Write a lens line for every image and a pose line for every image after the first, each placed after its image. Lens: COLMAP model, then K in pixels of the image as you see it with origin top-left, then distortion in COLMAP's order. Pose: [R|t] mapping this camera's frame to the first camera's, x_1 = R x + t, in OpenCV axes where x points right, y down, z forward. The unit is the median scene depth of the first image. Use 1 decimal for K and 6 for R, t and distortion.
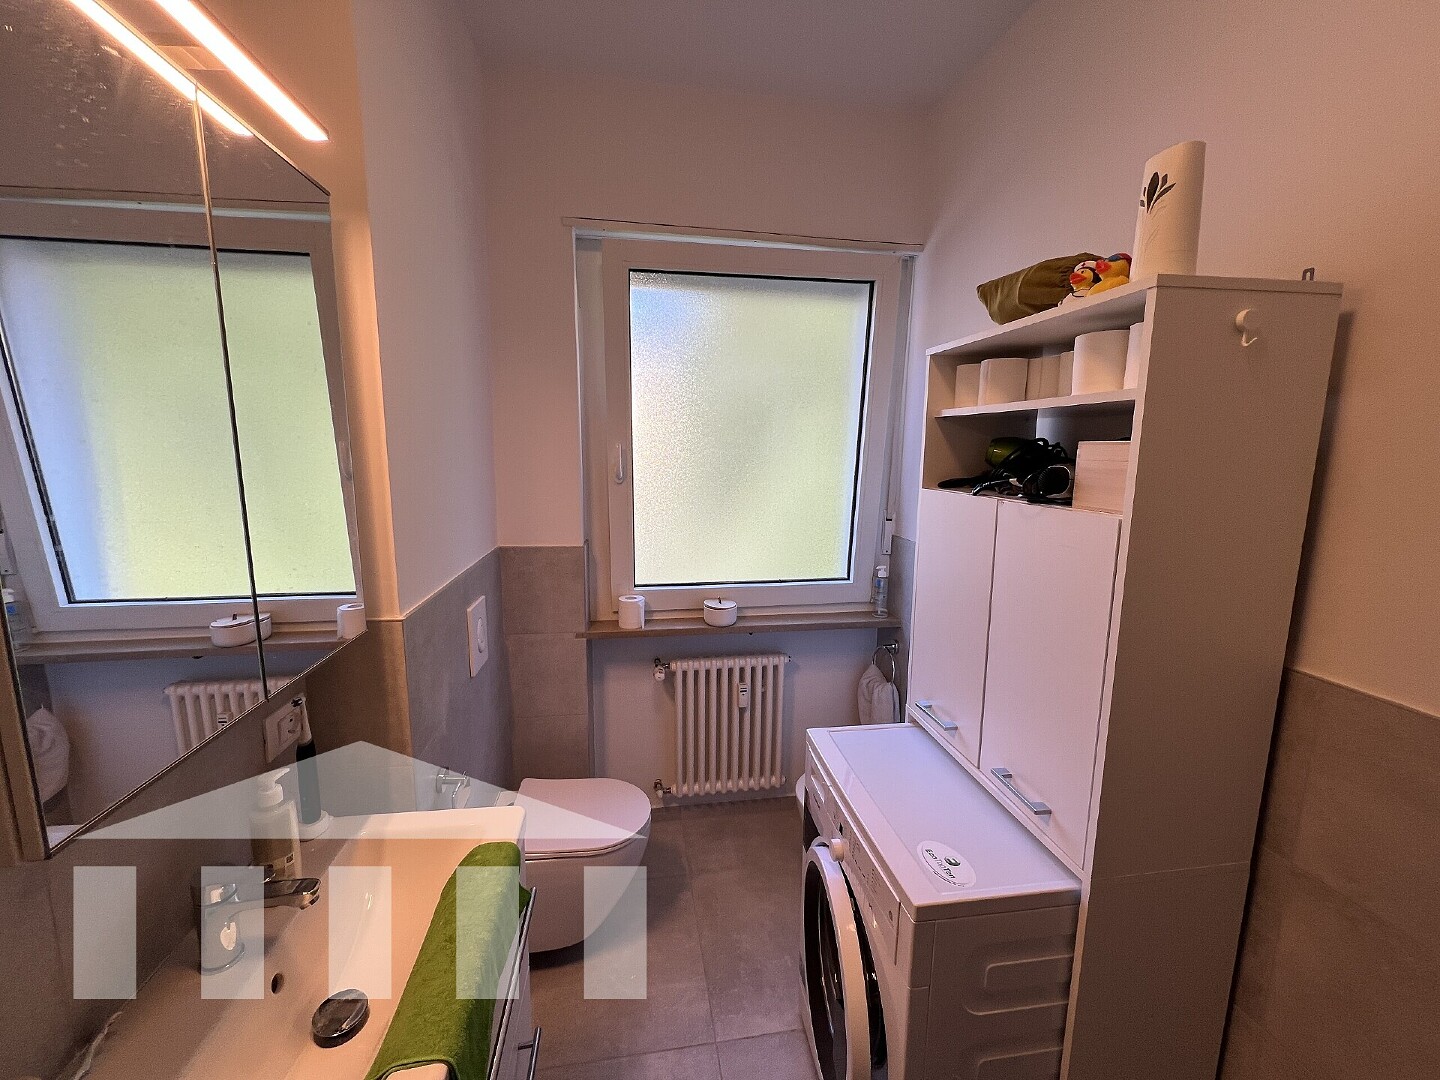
lens RADIAL K [[576.6, 0, 717.4], [0, 576.6, 535.3], [0, 0, 1]] dist [-0.004418, 0.000911]
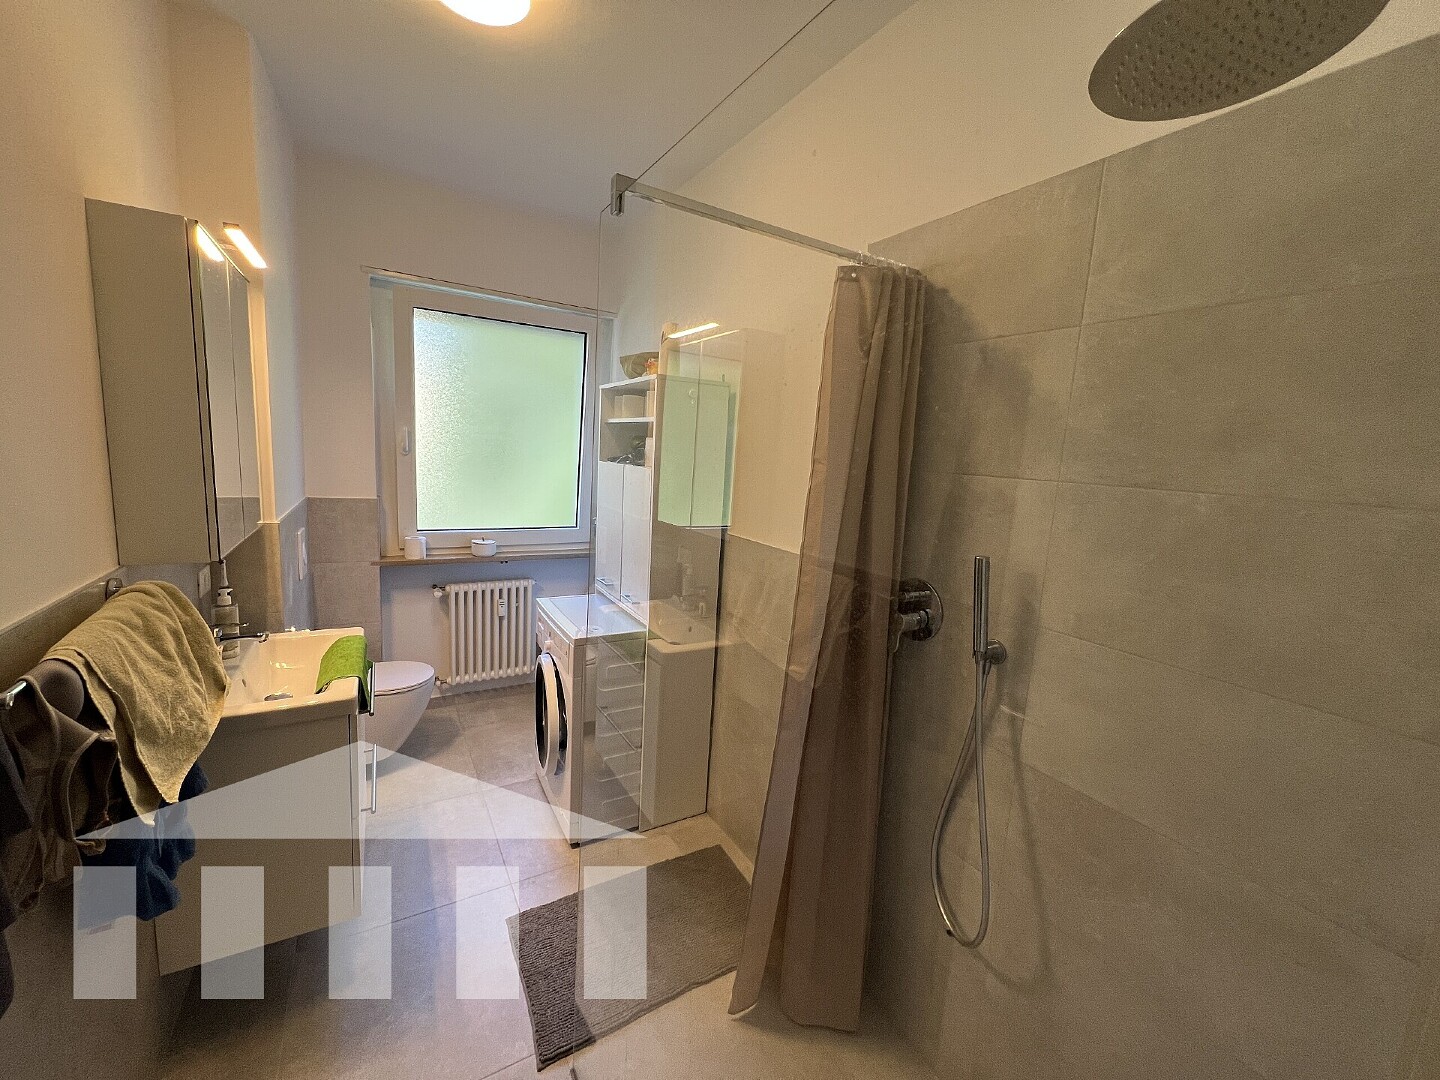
lens RADIAL K [[577.2, 0, 710.6], [0, 577.2, 538.0], [0, 0, 1]] dist [-0.000956, 0.000442]
pose [[0.932548, -0.008045, 0.360956, 0.013169], [0.004009, 0.999921, 0.011931, 0.092613], [-0.361024, -0.009679, 0.932506, -0.543575]]
